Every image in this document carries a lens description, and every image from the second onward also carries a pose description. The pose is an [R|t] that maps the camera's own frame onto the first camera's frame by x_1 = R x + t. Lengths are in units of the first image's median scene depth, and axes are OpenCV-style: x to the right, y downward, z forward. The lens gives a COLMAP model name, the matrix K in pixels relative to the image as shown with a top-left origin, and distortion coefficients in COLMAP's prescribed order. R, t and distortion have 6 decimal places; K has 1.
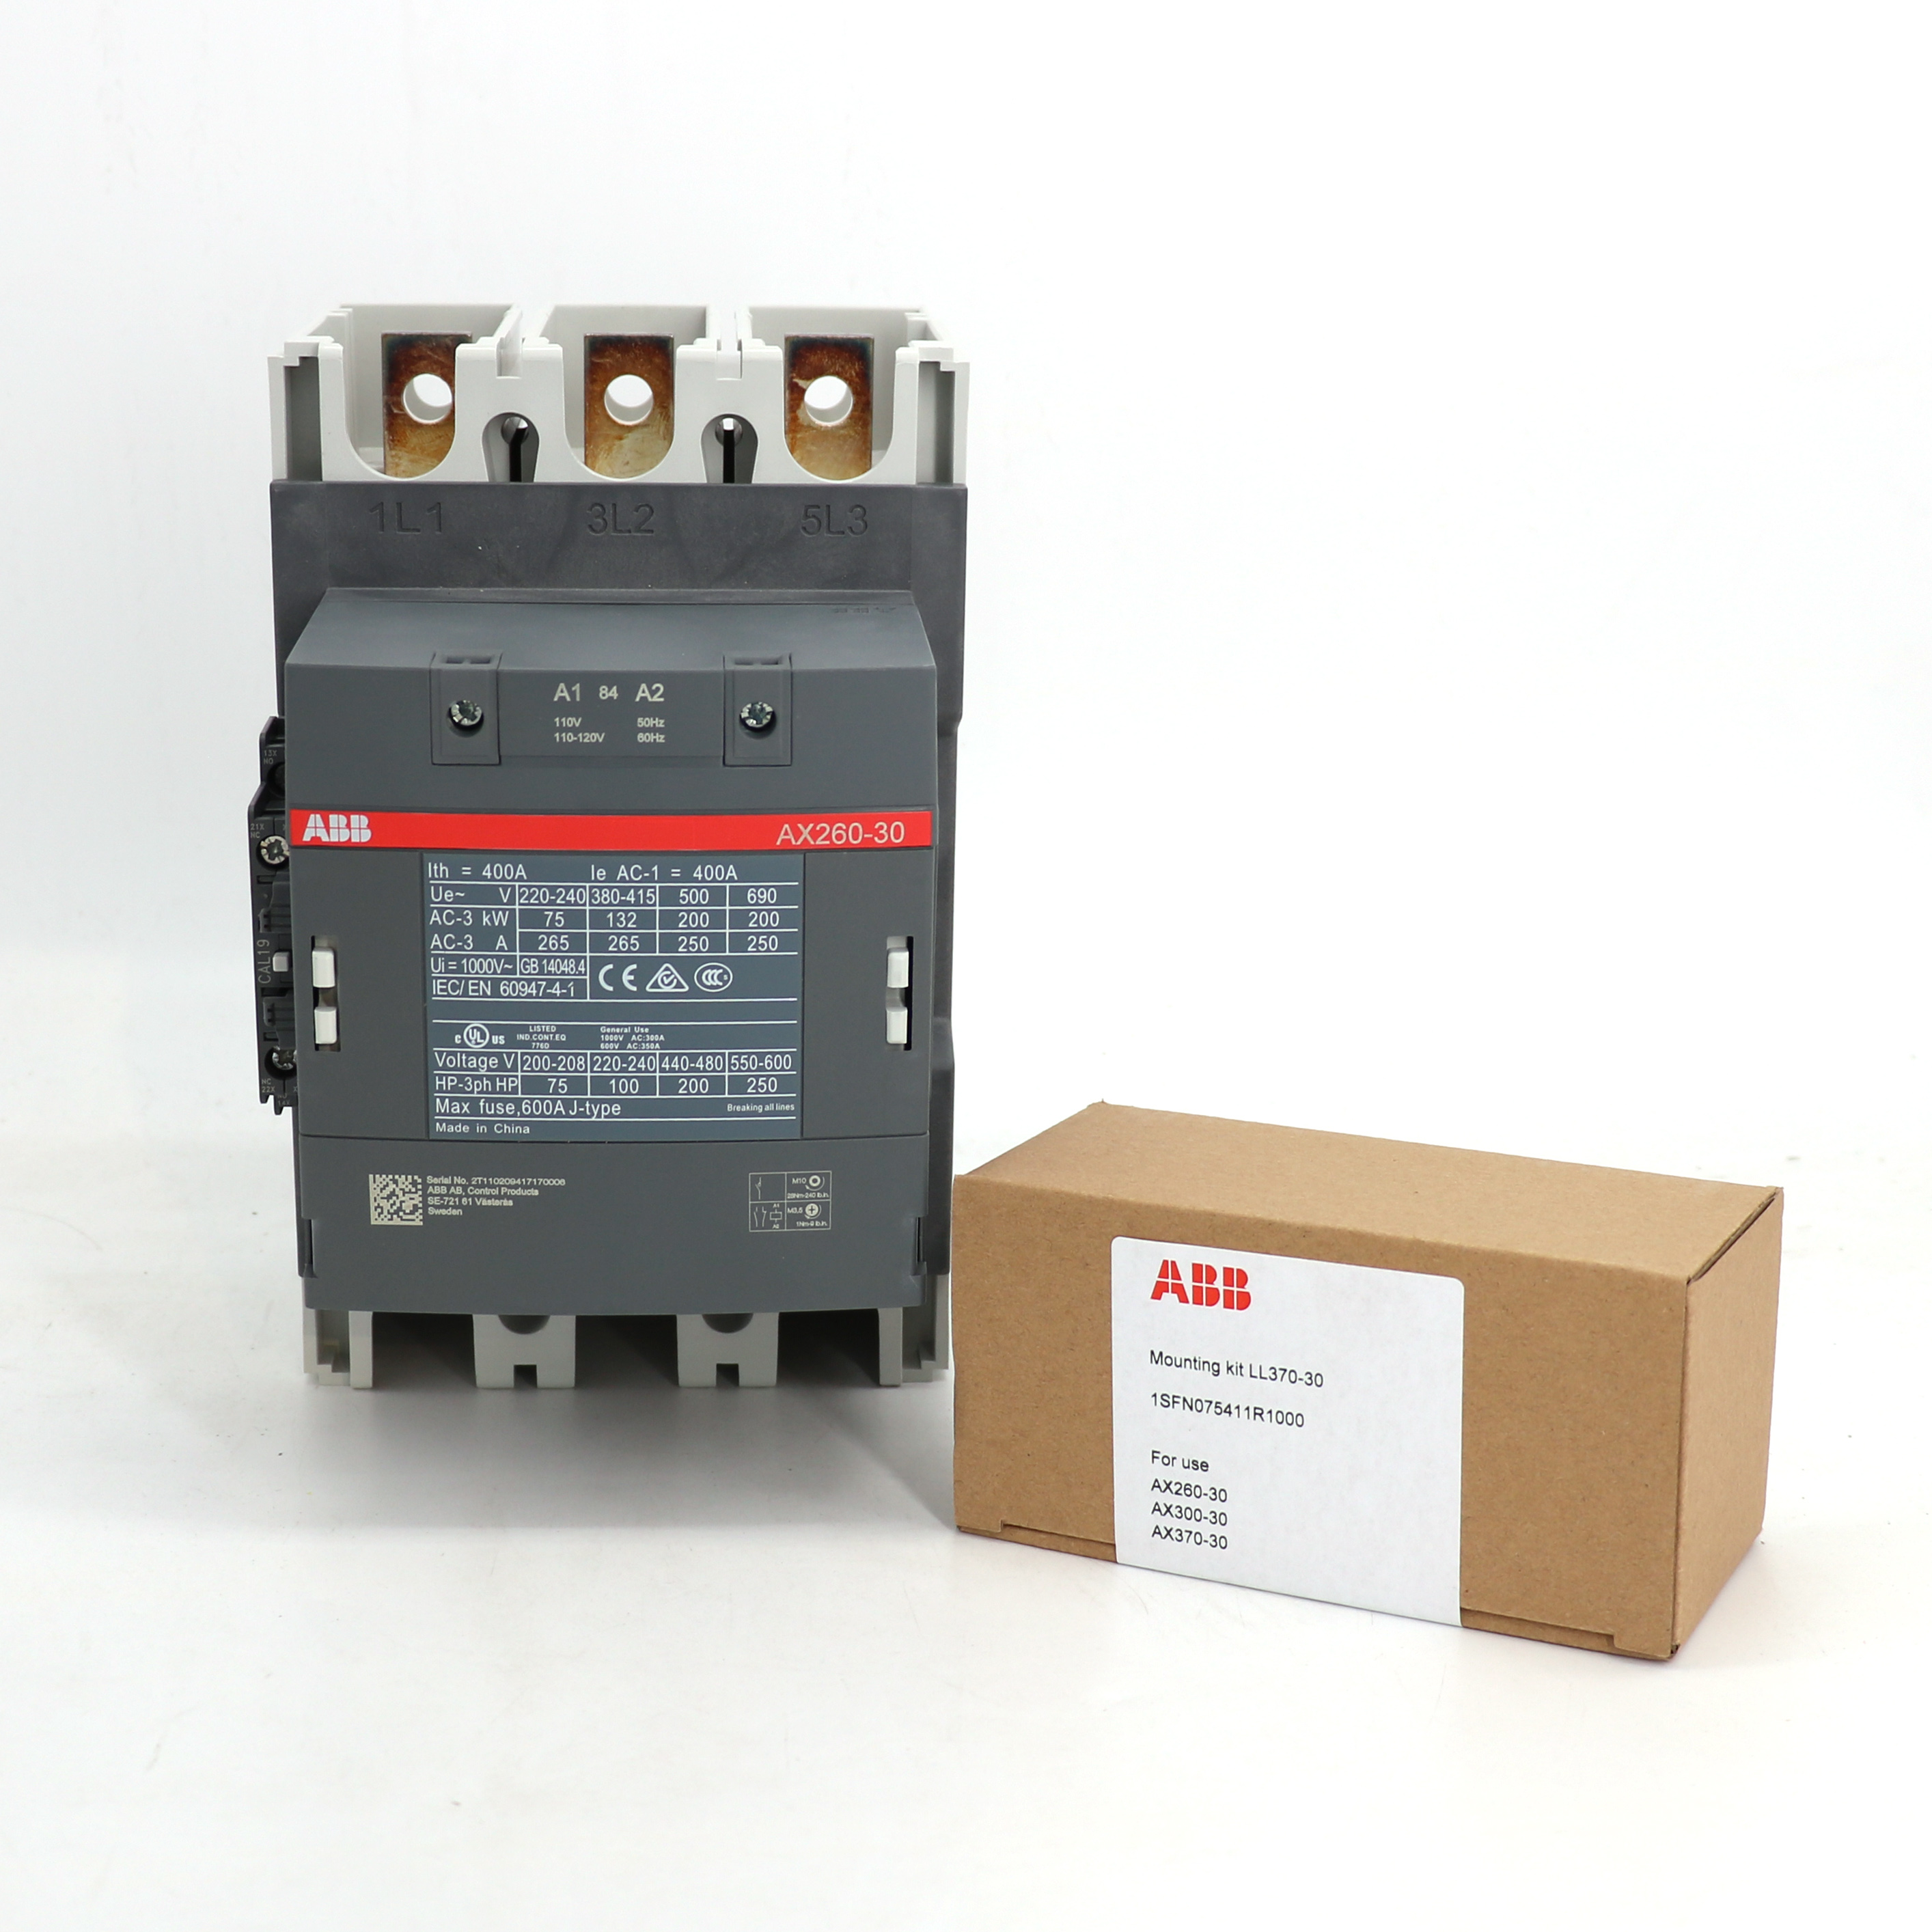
lens RADIAL K [[3240.3, 0, 738.5], [0, 3240.3, 966.8], [0, 0, 1]] dist [0.010959, -0.063333]
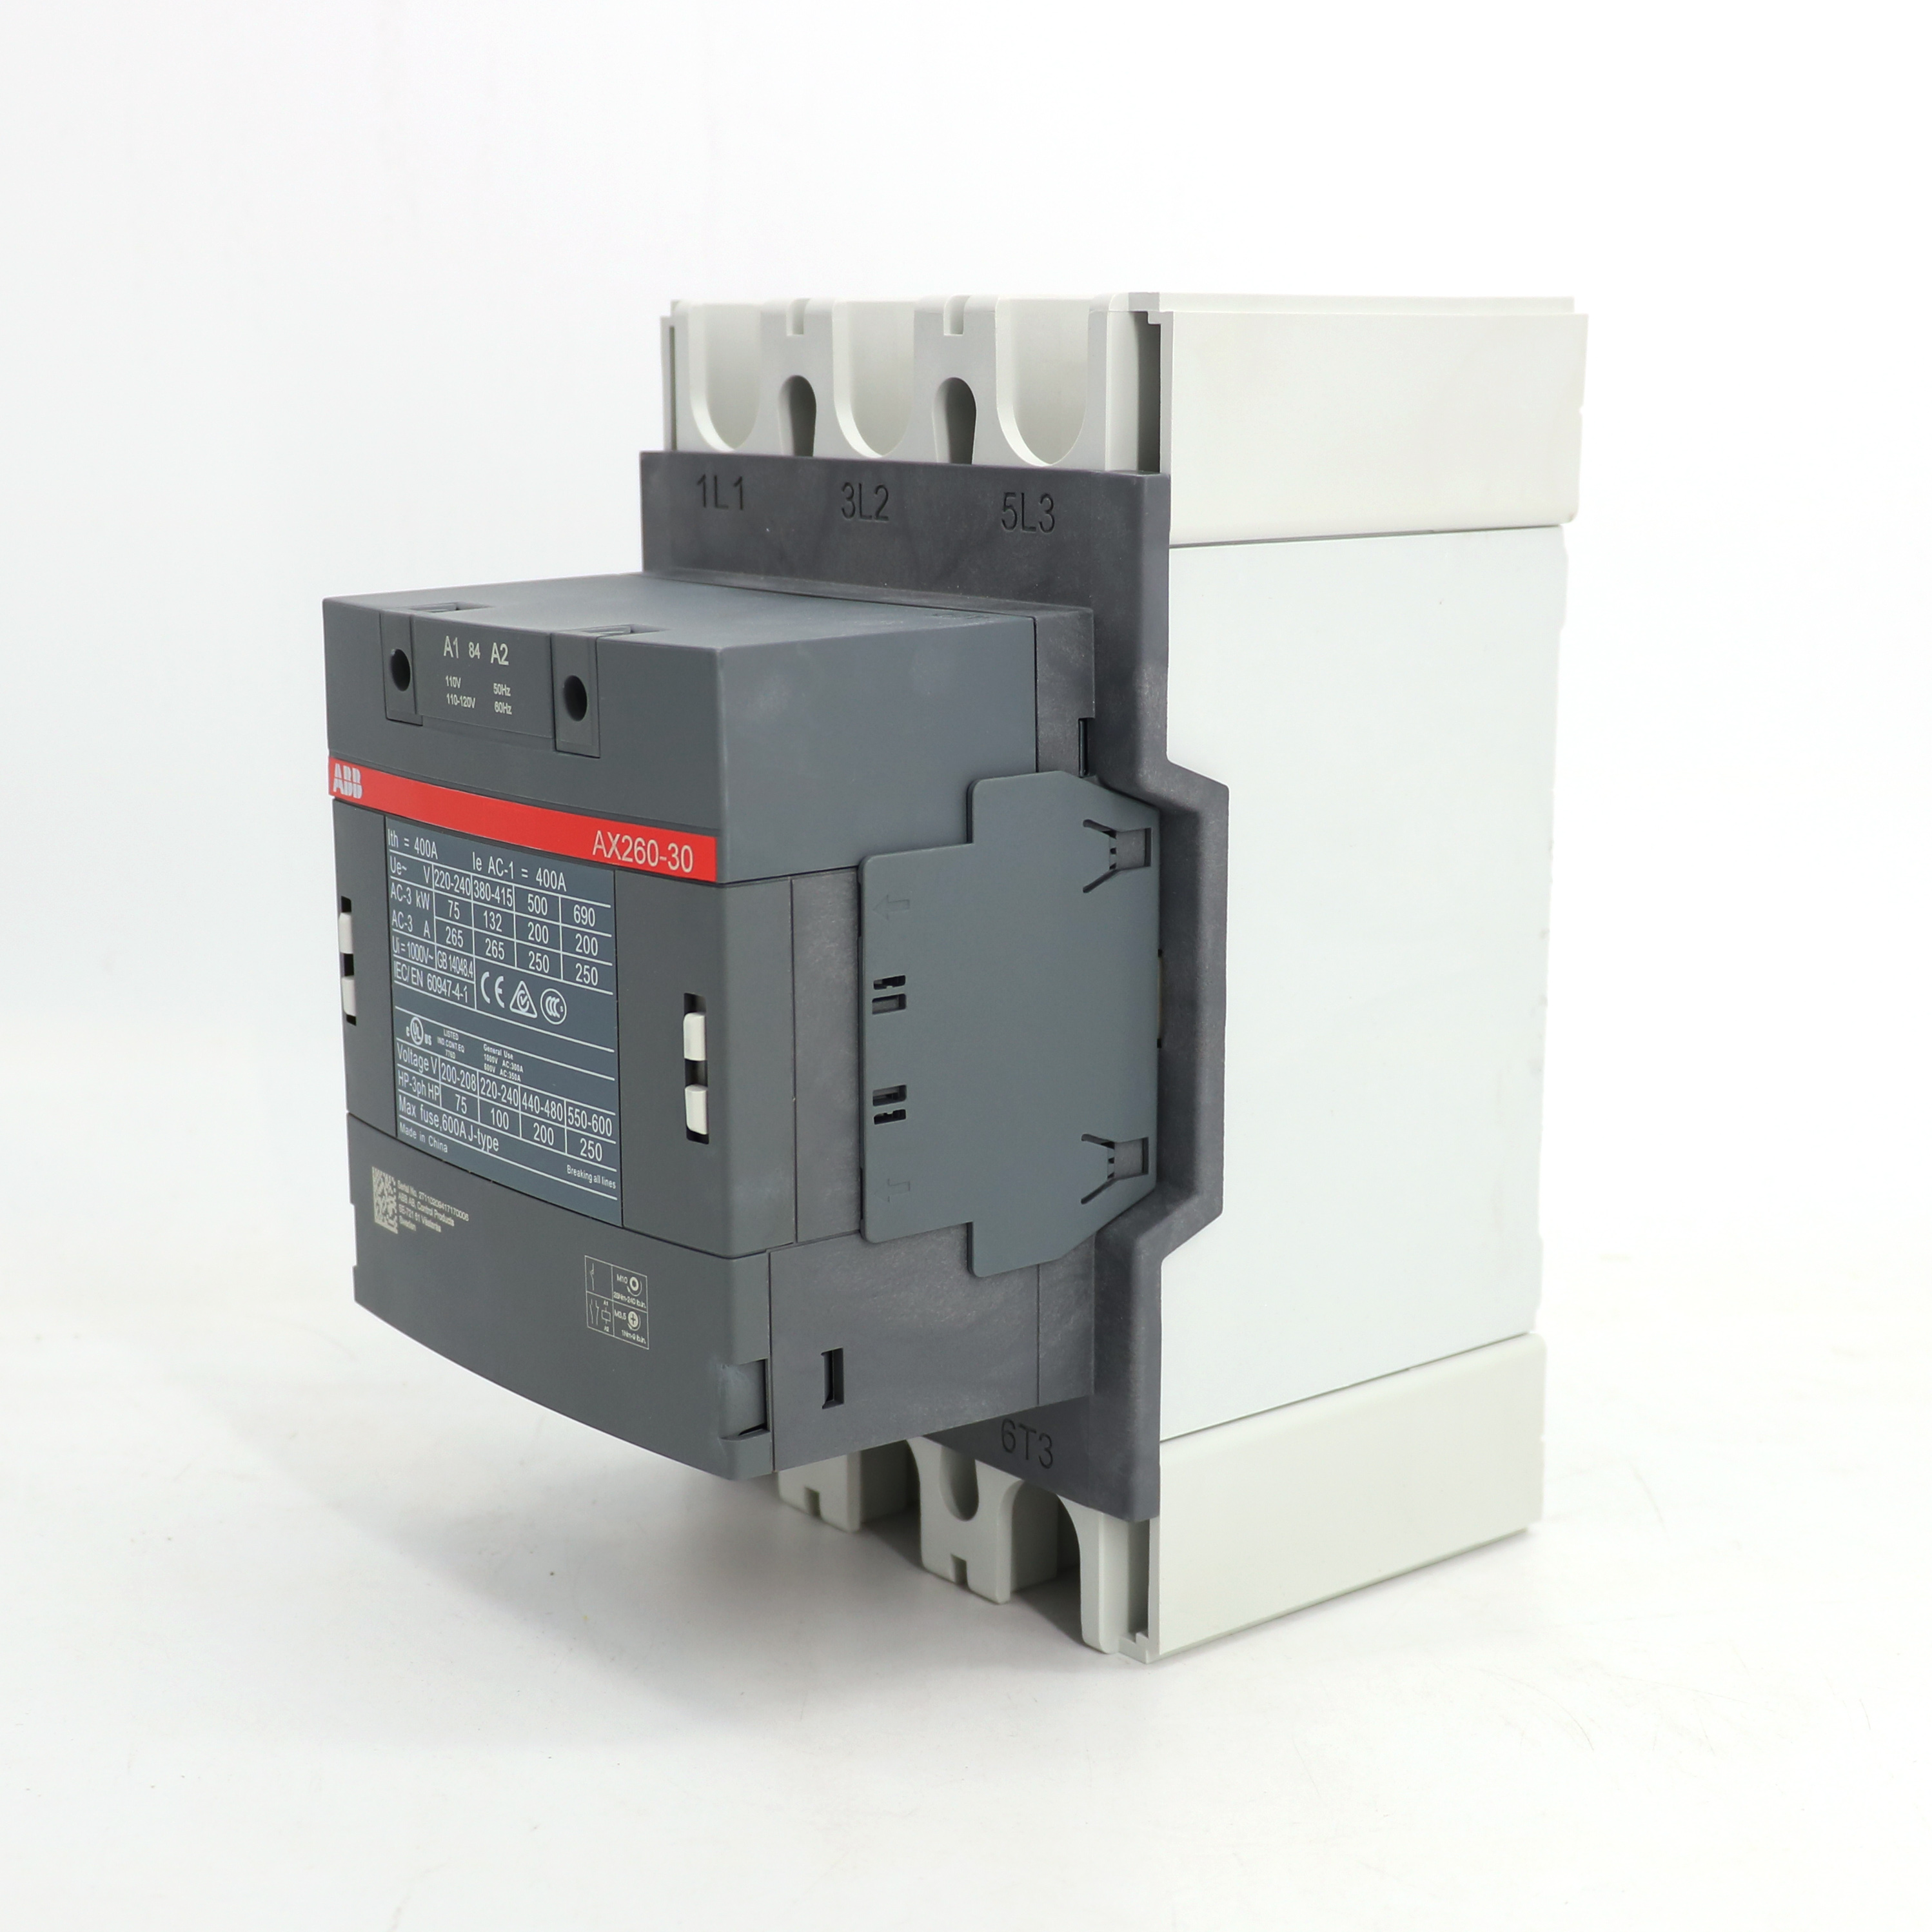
lens RADIAL K [[3015.7, 0, 965.8], [0, 3015.7, 1008.5], [0, 0, 1]] dist [-0.007285, -0.021767]
pose [[0.628280, 0.158871, -0.761594, 0.648598], [-0.210787, 0.977074, 0.029931, -0.041756], [0.748888, 0.141729, 0.647363, 0.574074]]
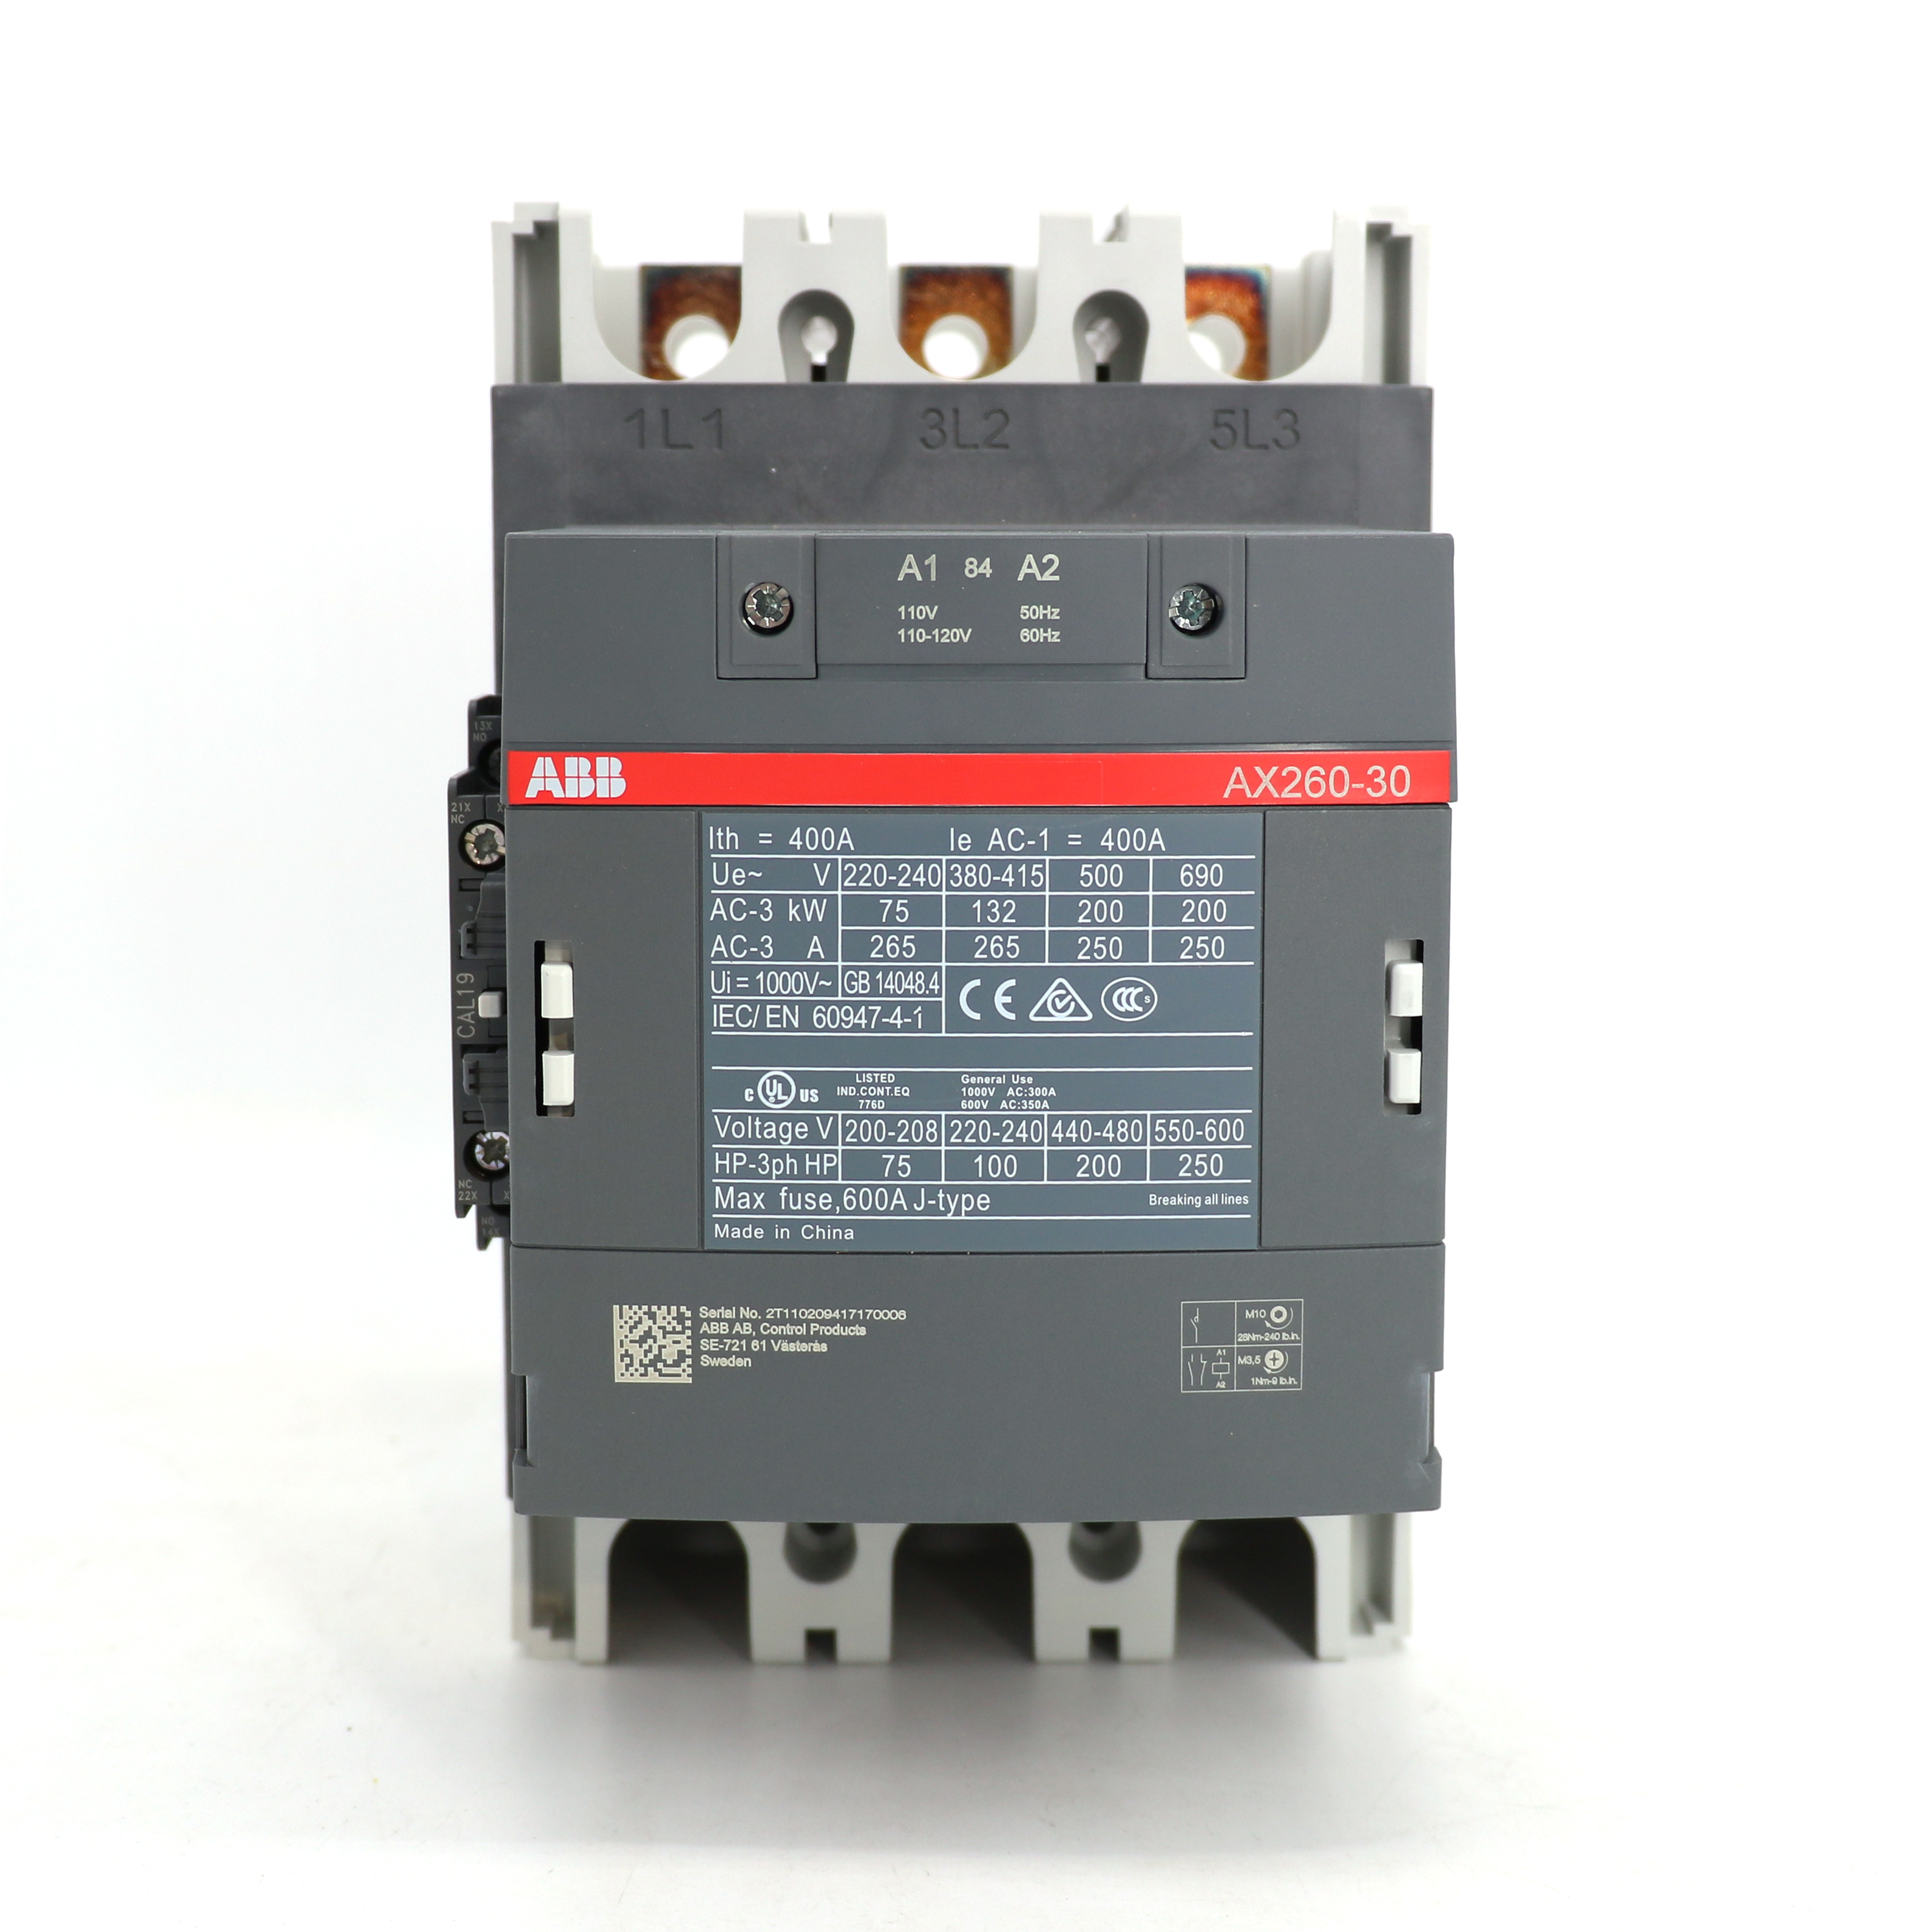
lens RADIAL K [[2866.3, 0, 868.5], [0, 2866.3, 841.7], [0, 0, 1]] dist [0.022769, -0.059810]
pose [[0.999879, -0.003667, -0.015111, -0.052660], [0.000825, 0.982947, -0.183887, 0.080283], [0.015528, 0.183853, 0.982831, 0.405663]]
